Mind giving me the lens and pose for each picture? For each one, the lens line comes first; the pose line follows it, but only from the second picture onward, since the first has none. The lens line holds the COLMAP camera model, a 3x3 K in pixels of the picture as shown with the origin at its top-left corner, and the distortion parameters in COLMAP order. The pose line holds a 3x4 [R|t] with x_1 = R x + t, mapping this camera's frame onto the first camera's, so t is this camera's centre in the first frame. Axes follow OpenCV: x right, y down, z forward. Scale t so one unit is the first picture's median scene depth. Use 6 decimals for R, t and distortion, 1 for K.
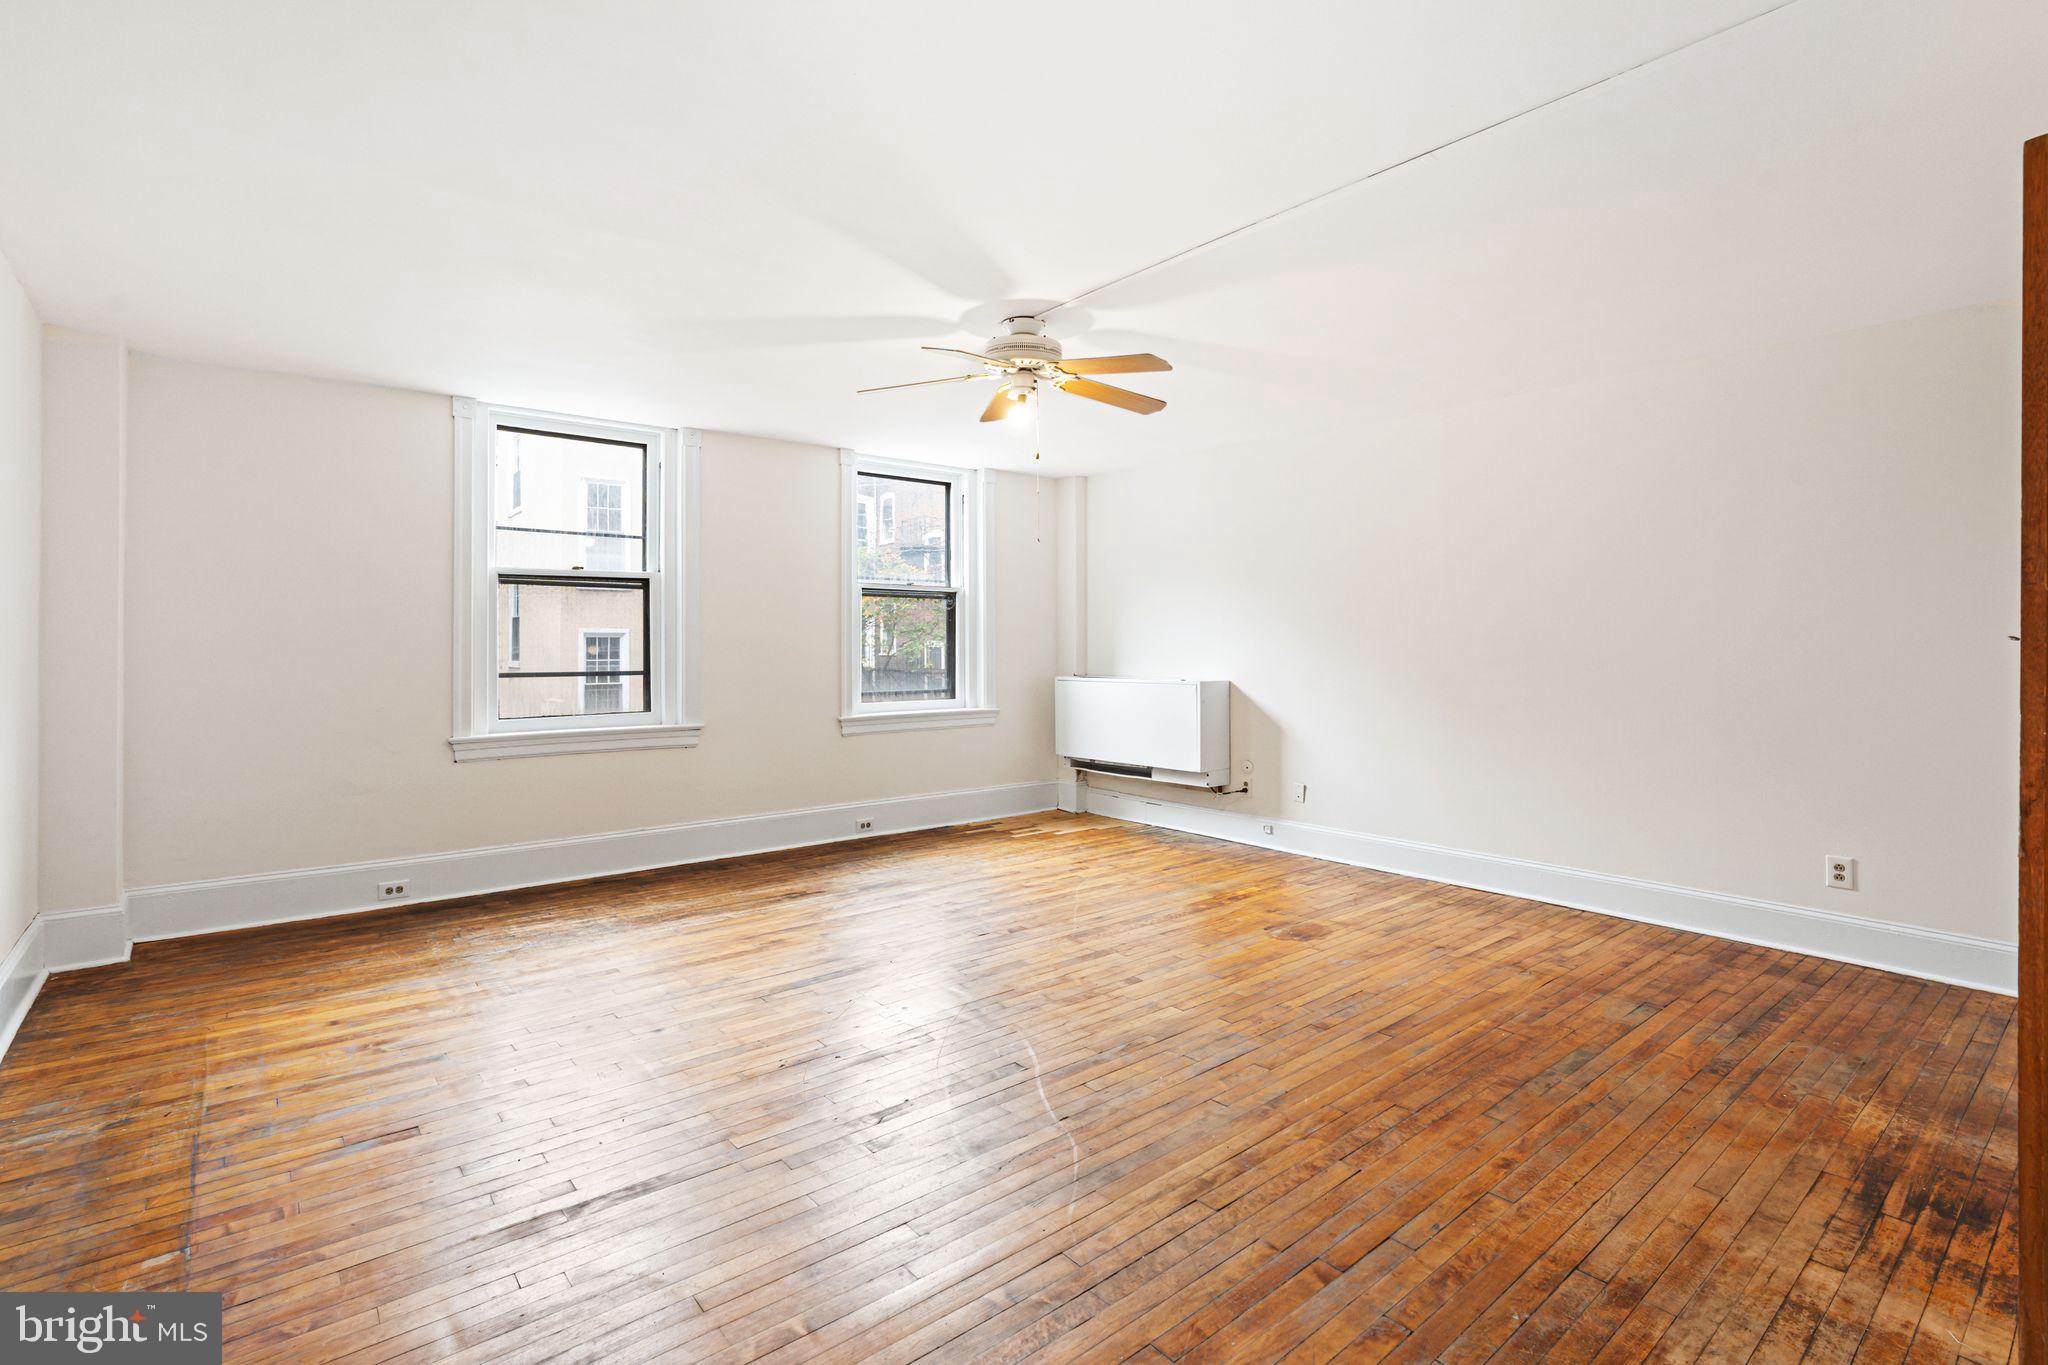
lens RADIAL K [[937.2, 0, 1022.4], [0, 937.2, 656.7], [0, 0, 1]] dist [-0.015470, -0.007144]
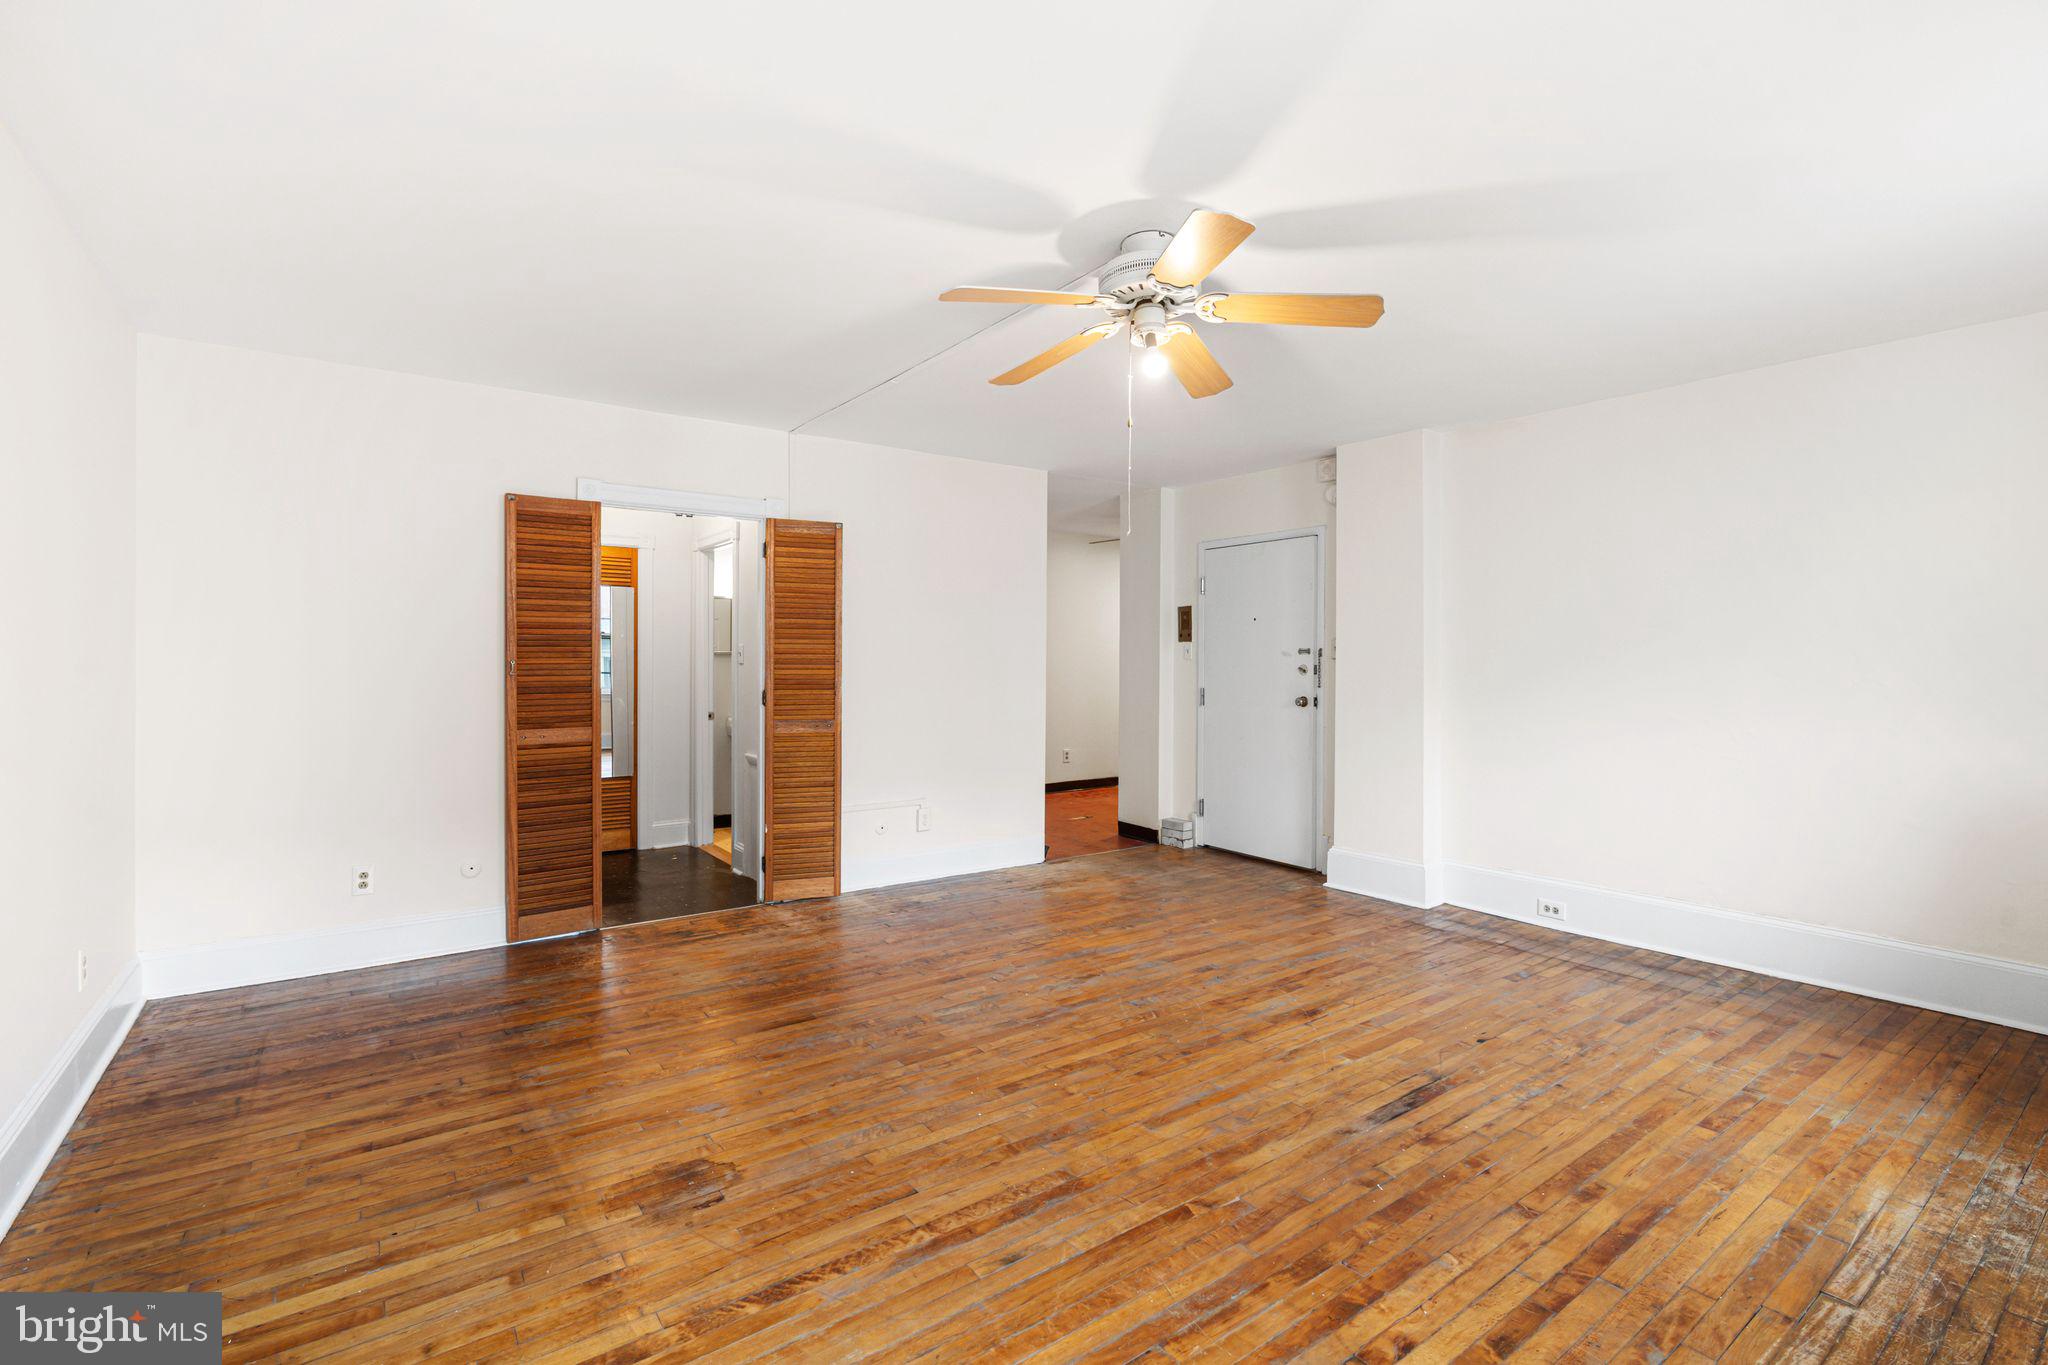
lens RADIAL K [[937.2, 0, 1022.4], [0, 937.2, 656.7], [0, 0, 1]] dist [-0.015470, -0.007144]
pose [[-0.998493, -0.001377, 0.054869, 0.071123], [-0.000735, 0.999931, 0.011726, -0.046189], [-0.054881, 0.011668, -0.998425, 2.070723]]
